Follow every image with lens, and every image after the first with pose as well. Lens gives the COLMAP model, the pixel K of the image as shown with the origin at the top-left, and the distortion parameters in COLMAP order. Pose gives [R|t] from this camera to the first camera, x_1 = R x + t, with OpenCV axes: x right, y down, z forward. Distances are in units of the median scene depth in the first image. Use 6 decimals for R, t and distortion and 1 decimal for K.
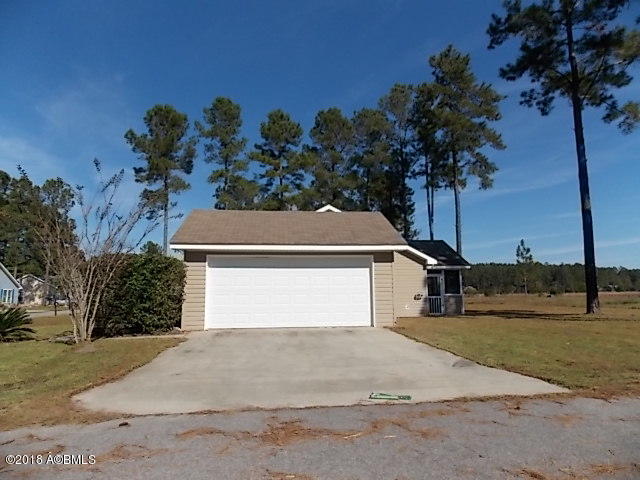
lens RADIAL K [[432.5, 0, 320.5], [0, 432.5, 242.9], [0, 0, 1]] dist [0.001971, -0.002898]
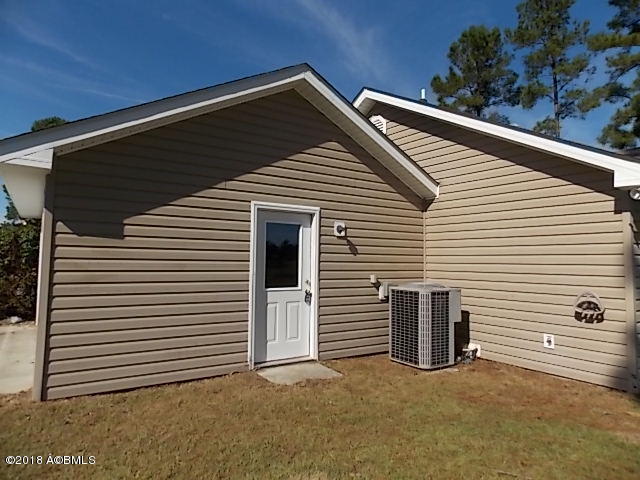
lens RADIAL K [[432.5, 0, 320.5], [0, 432.5, 242.9], [0, 0, 1]] dist [0.001971, -0.002898]
pose [[0.459049, -0.023644, -0.888096, 0.188292], [0.083035, 0.996412, 0.016392, 0.029917], [0.884522, -0.081268, 0.459365, 0.348830]]
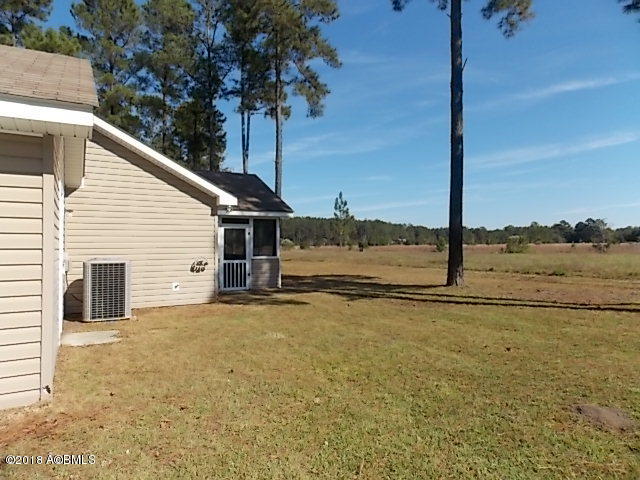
lens RADIAL K [[432.5, 0, 320.5], [0, 432.5, 242.9], [0, 0, 1]] dist [0.001971, -0.002898]
pose [[0.917110, 0.009736, 0.398516, 0.073039], [-0.054489, 0.993380, 0.101126, 0.017045], [-0.394893, -0.114459, 0.911569, 0.225815]]
